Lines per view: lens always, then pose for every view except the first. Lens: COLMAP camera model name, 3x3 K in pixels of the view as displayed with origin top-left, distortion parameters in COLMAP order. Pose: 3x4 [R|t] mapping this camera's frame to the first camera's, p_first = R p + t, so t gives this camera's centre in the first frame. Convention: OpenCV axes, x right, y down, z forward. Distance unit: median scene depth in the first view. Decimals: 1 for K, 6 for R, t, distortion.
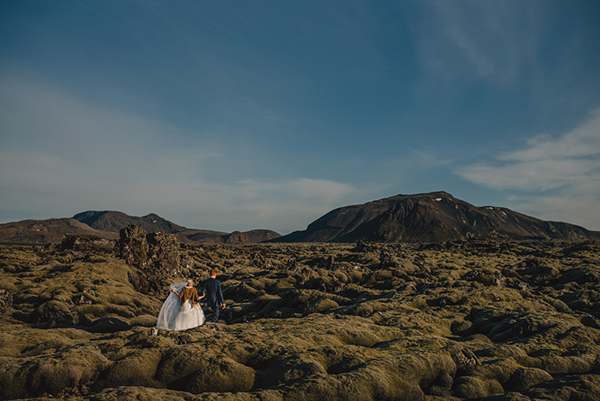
lens RADIAL K [[619.8, 0, 299.4], [0, 619.8, 200.4], [0, 0, 1]] dist [-0.064207, 0.000000]
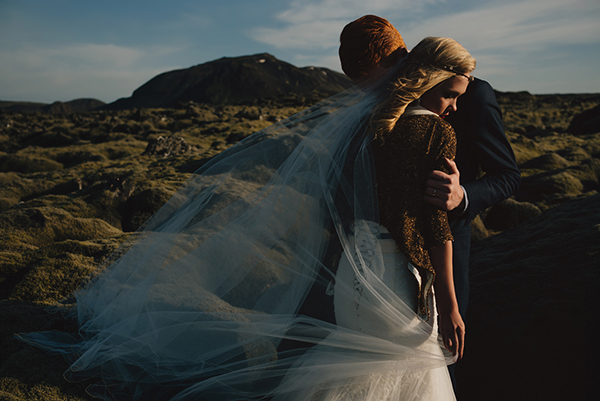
lens RADIAL K [[619.8, 0, 301.9], [0, 619.8, 200.0], [0, 0, 1]] dist [-0.064207, 0.000000]
pose [[0.962075, -0.082054, 0.260151, 0.026808], [0.024228, 0.975621, 0.218119, 0.009694], [-0.271707, -0.203544, 0.940609, -0.179706]]
